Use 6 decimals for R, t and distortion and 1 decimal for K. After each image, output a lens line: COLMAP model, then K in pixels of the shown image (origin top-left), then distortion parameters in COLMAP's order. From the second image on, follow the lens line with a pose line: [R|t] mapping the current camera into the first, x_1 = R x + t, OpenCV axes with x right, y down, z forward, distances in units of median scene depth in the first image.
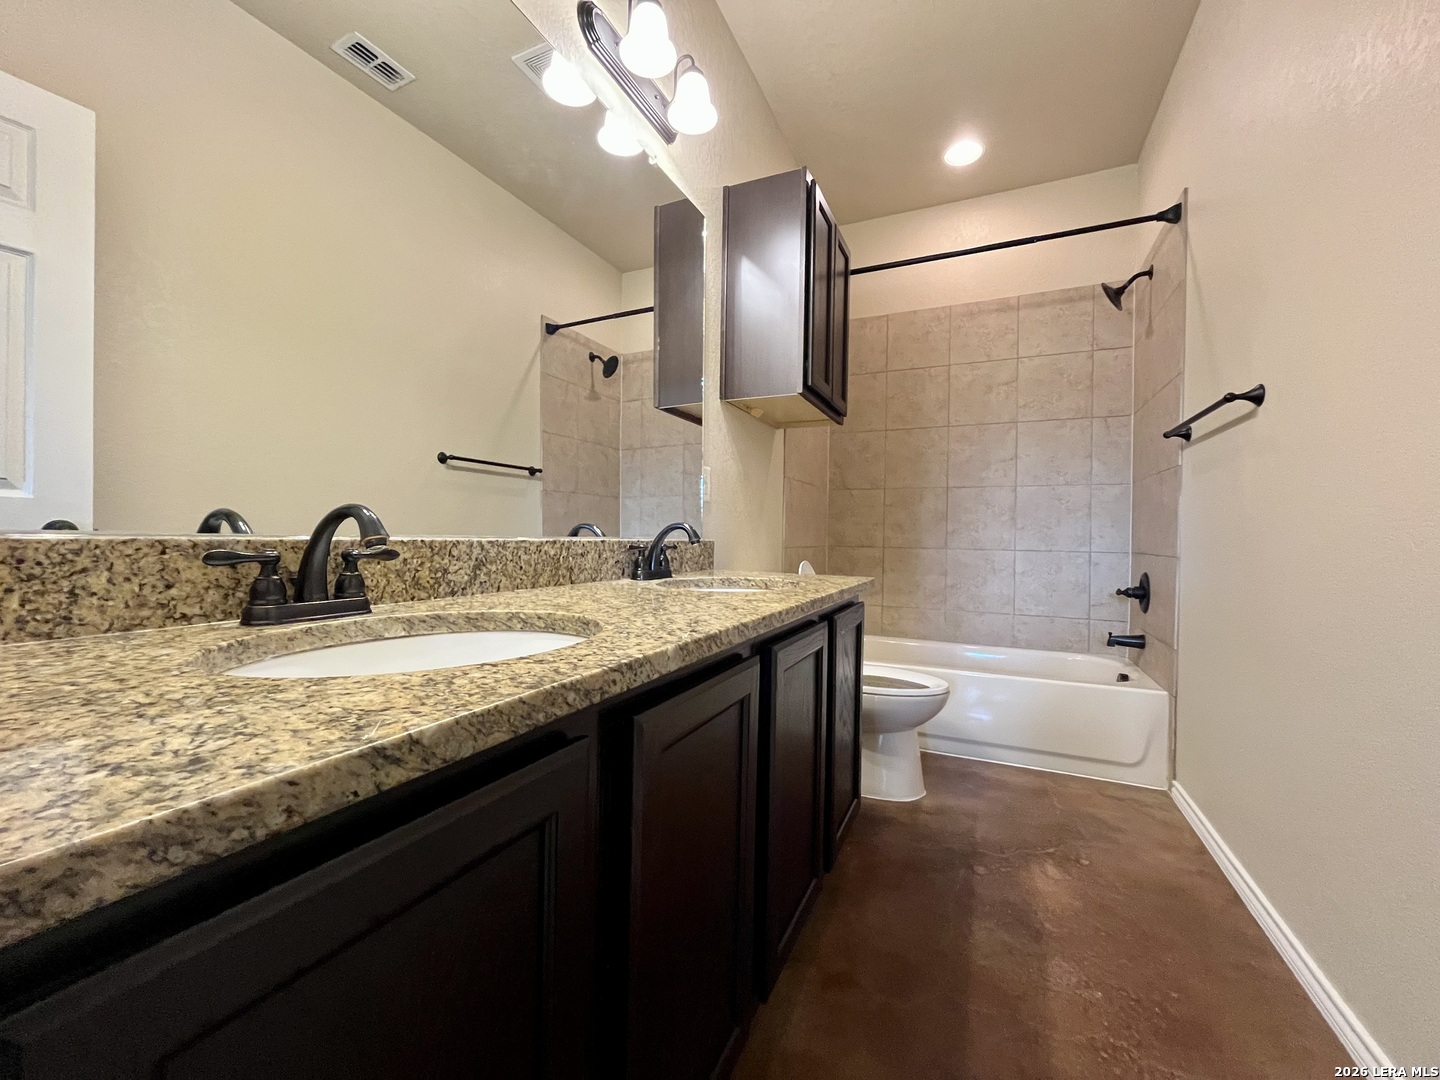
lens RADIAL K [[584.0, 0, 720.0], [0, 584.0, 540.0], [0, 0, 1]] dist [-0.004476, -0.000372]
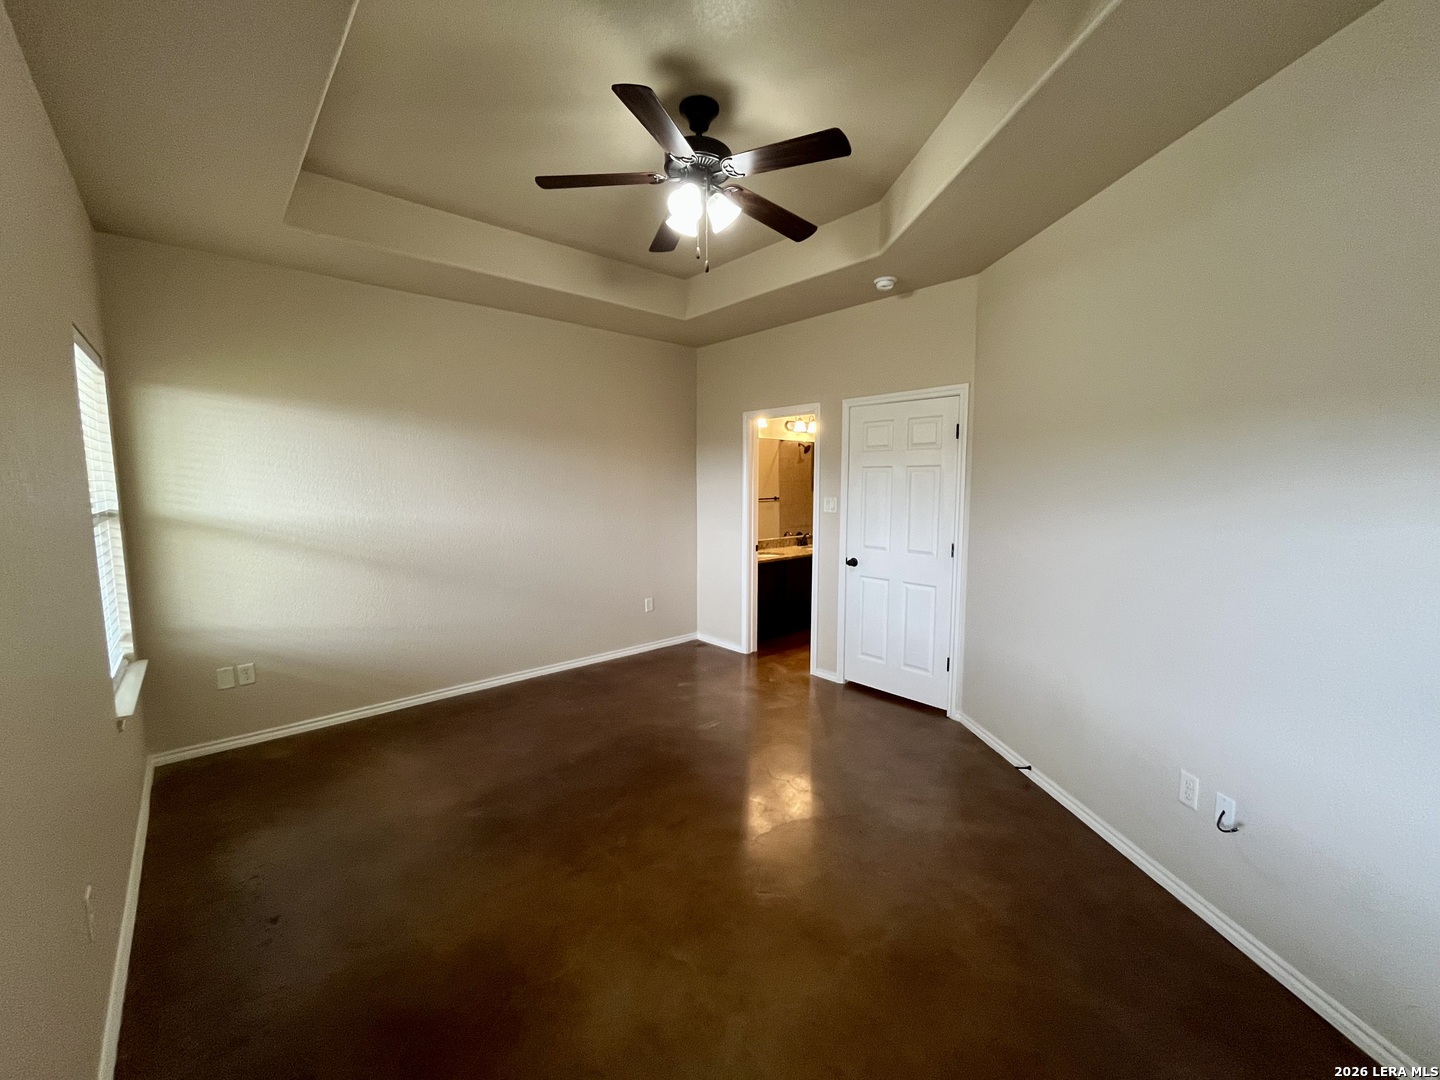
lens RADIAL K [[584.0, 0, 720.0], [0, 584.0, 540.0], [0, 0, 1]] dist [-0.004476, -0.000372]
pose [[0.920741, 0.022484, -0.389525, 0.456368], [0.014469, 0.995684, 0.091674, -0.172267], [0.389905, -0.090044, 0.916442, -1.460136]]
